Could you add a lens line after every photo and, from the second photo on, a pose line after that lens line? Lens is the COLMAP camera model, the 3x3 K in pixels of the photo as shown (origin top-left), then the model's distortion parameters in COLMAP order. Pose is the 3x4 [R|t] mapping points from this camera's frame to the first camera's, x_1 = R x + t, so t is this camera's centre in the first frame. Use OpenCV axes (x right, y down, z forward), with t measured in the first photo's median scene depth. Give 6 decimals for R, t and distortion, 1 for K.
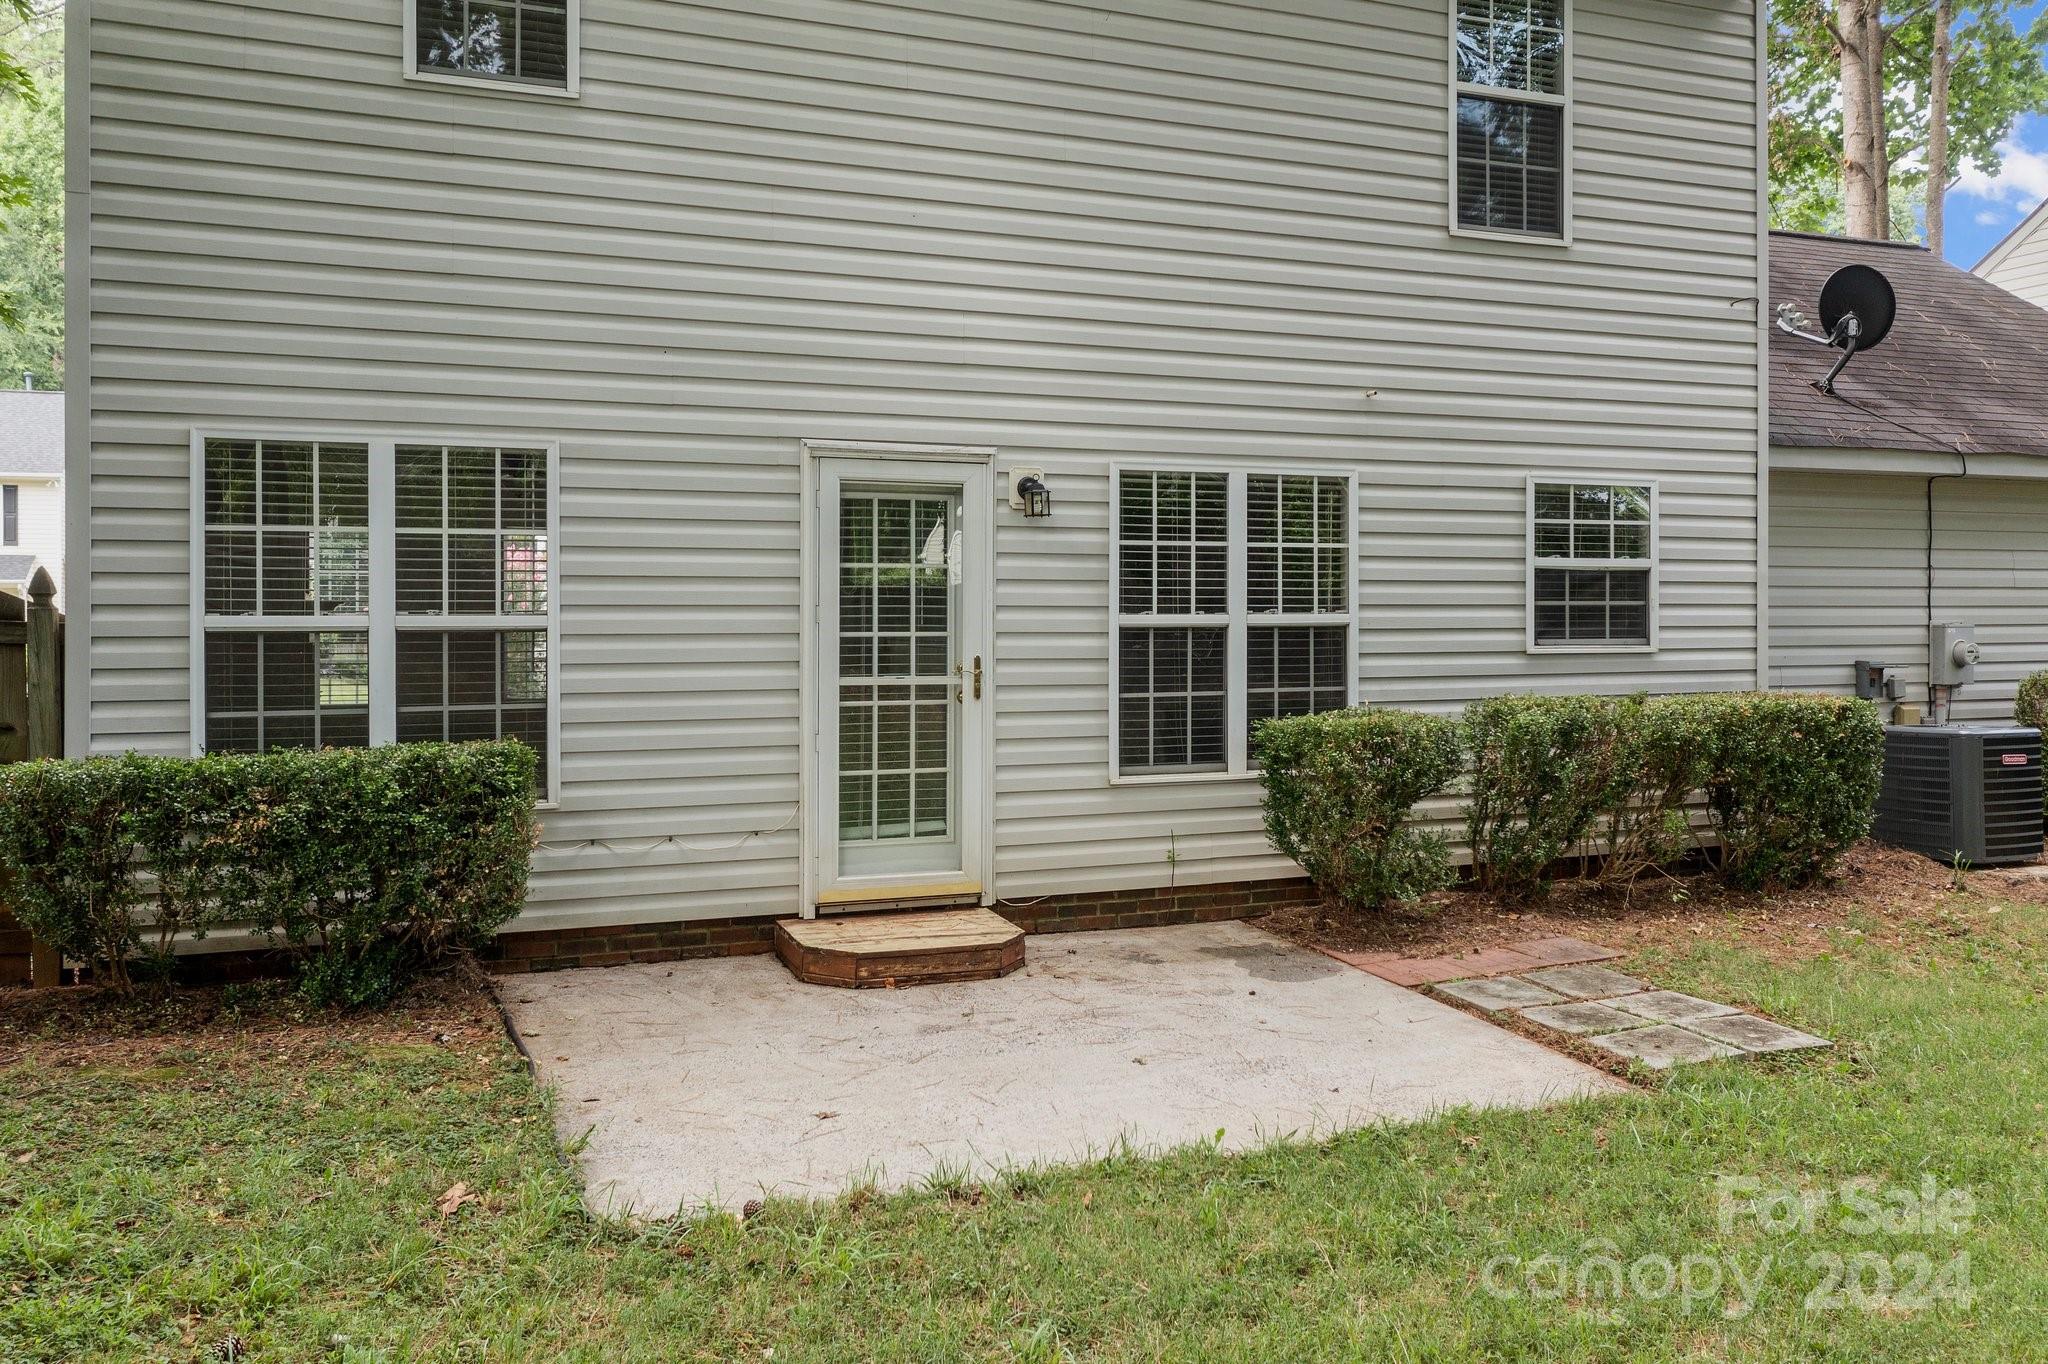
lens RADIAL K [[1711.7, 0, 1048.1], [0, 1711.7, 600.9], [0, 0, 1]] dist [0.022438, -0.012009]
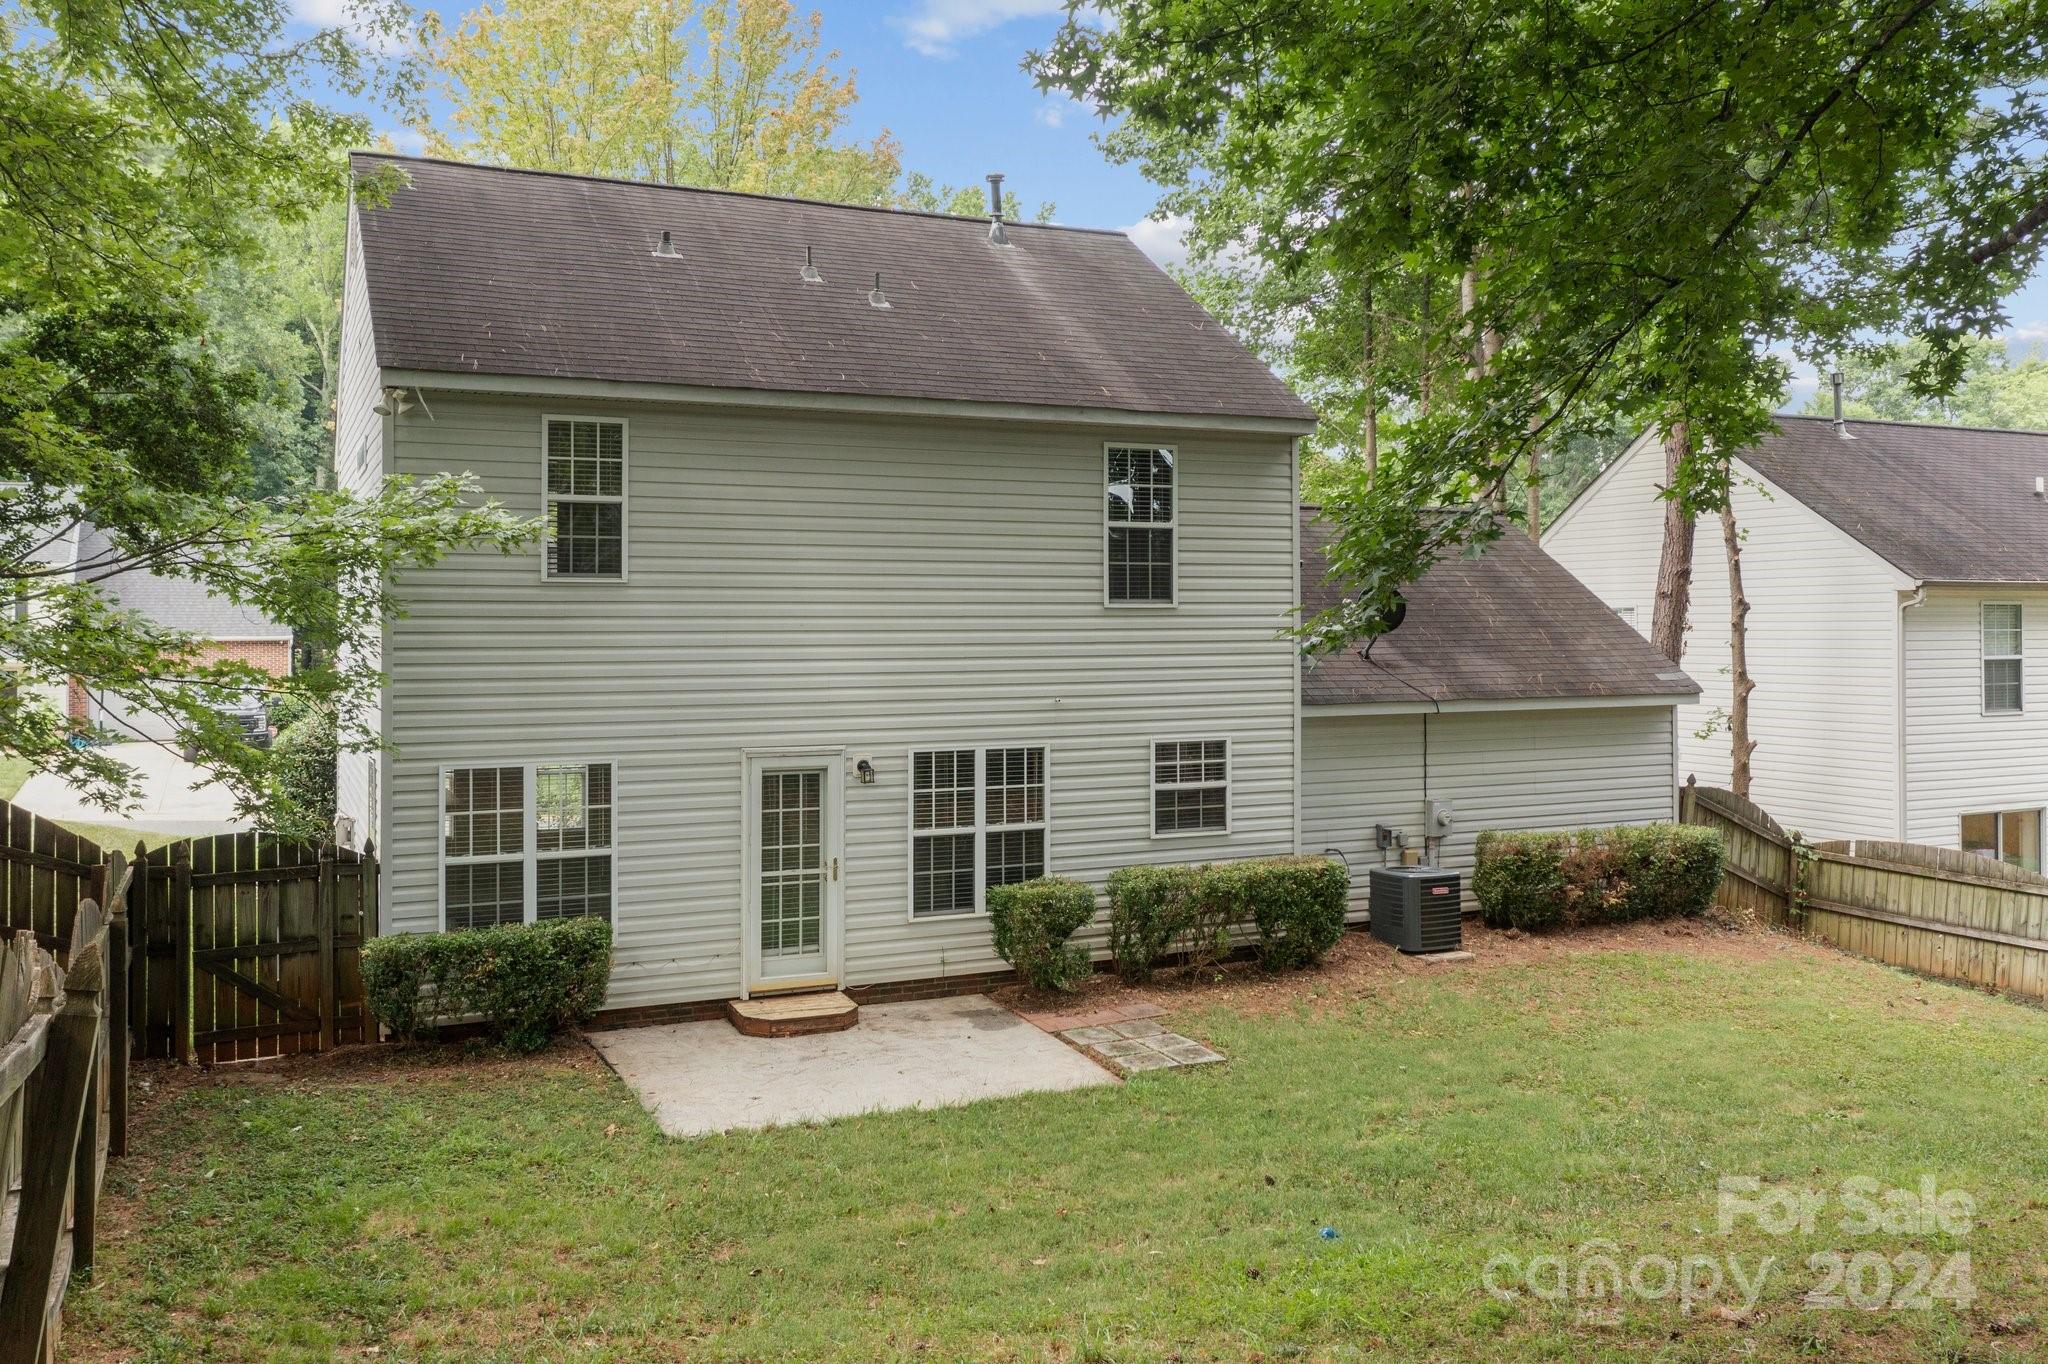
lens RADIAL K [[1711.7, 0, 1042.5], [0, 1711.7, 607.5], [0, 0, 1]] dist [0.022438, -0.012009]
pose [[0.999147, -0.002095, 0.041243, 0.107142], [0.002128, 0.999997, -0.000765, -0.236279], [-0.041242, 0.000852, 0.999149, -0.874110]]
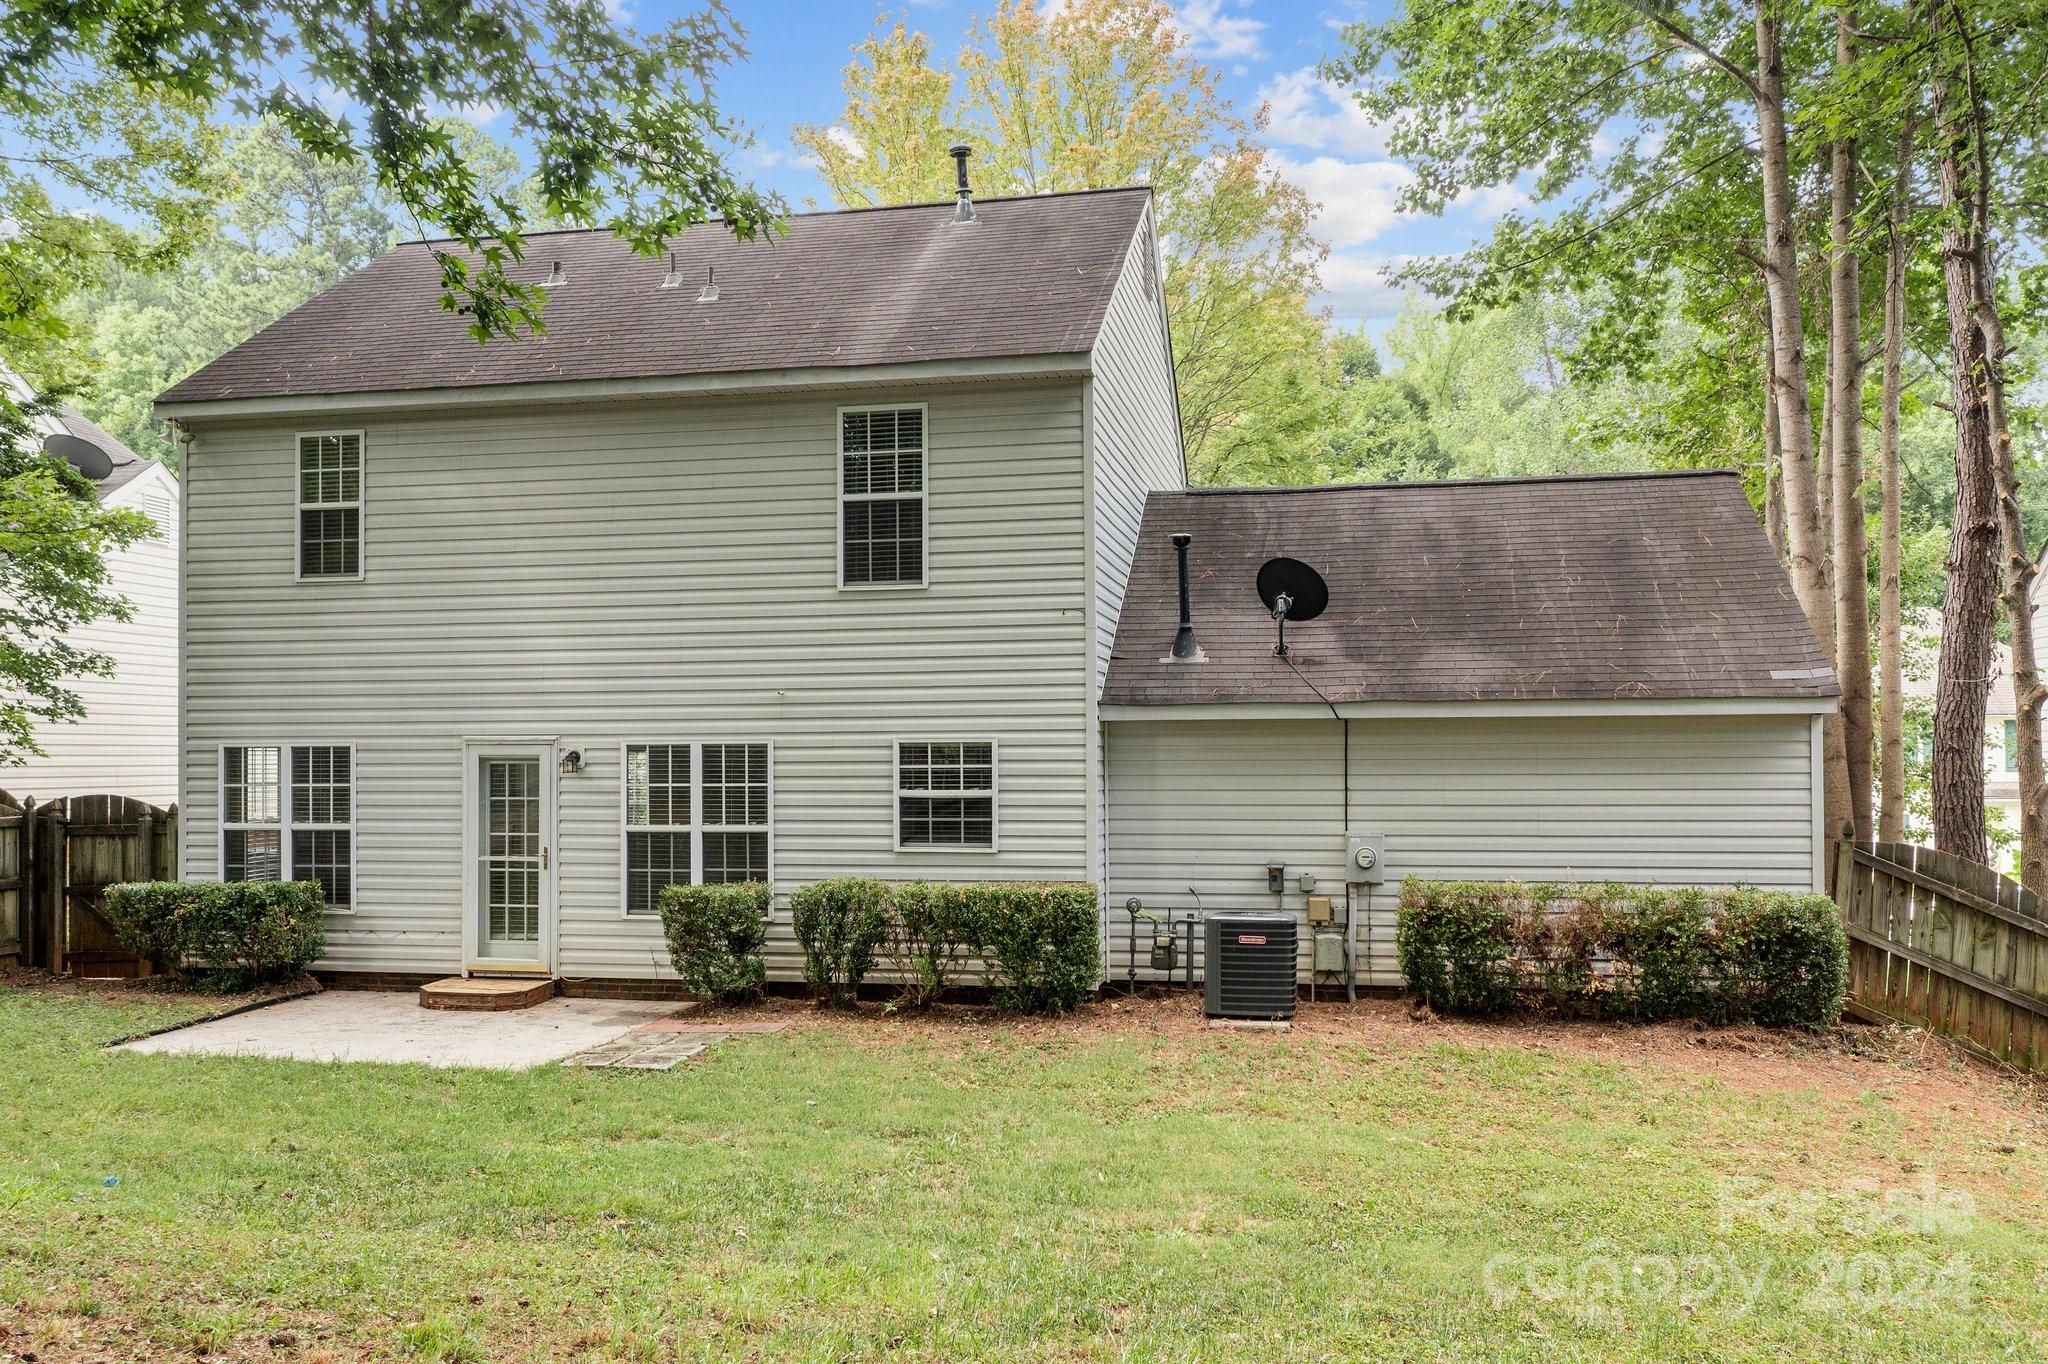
lens RADIAL K [[1711.7, 0, 965.9], [0, 1711.7, 729.2], [0, 0, 1]] dist [0.022438, -0.012009]
pose [[0.815008, -0.012262, -0.579319, 1.408453], [0.006924, 0.999911, -0.011422, -0.071295], [0.579408, 0.005298, 0.815021, -0.268615]]
